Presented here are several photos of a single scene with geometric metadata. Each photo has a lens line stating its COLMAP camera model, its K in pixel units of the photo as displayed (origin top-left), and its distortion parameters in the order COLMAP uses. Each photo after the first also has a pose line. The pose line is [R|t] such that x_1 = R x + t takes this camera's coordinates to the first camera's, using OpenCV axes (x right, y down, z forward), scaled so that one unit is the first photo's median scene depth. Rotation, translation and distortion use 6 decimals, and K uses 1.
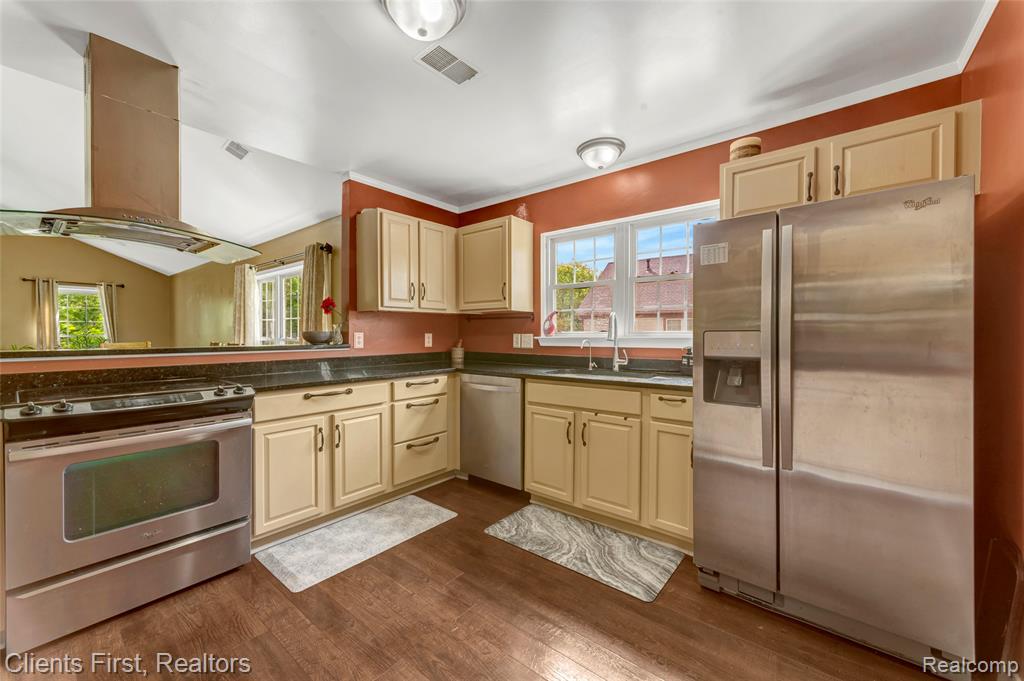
lens RADIAL K [[394.0, 0, 509.1], [0, 394.0, 335.4], [0, 0, 1]] dist [0.000786, 0.000089]
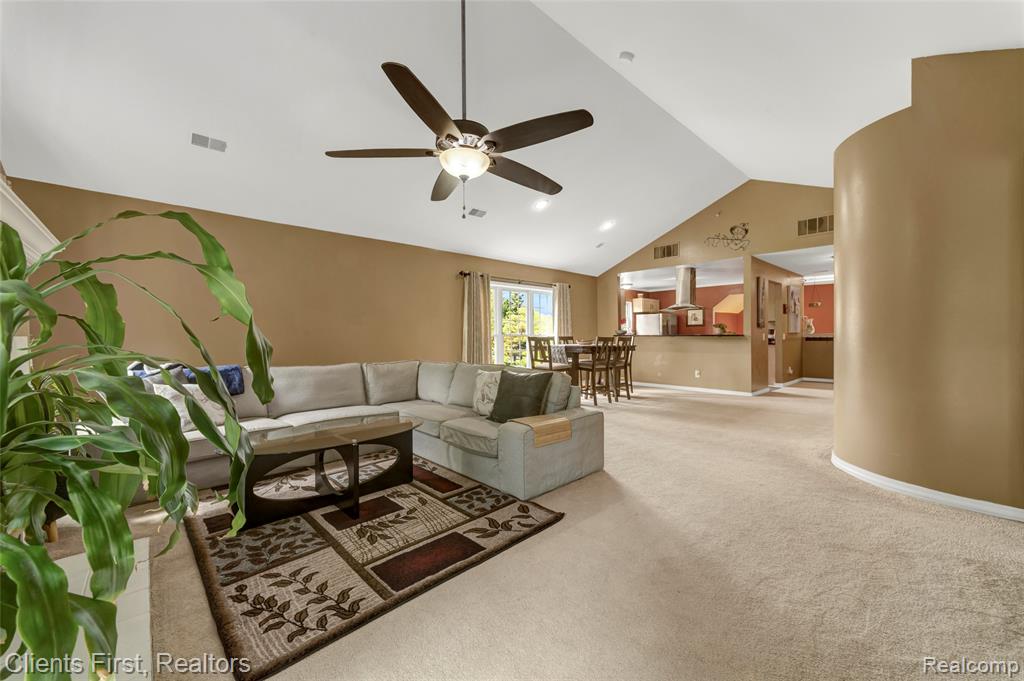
lens RADIAL K [[402.1, 0, 515.3], [0, 402.1, 341.9], [0, 0, 1]] dist [0.000872, 0.000239]
pose [[0.123593, -0.015070, 0.992219, -4.238011], [0.007118, 0.999872, 0.014300, 0.031830], [-0.992308, 0.005295, 0.123684, 1.779120]]
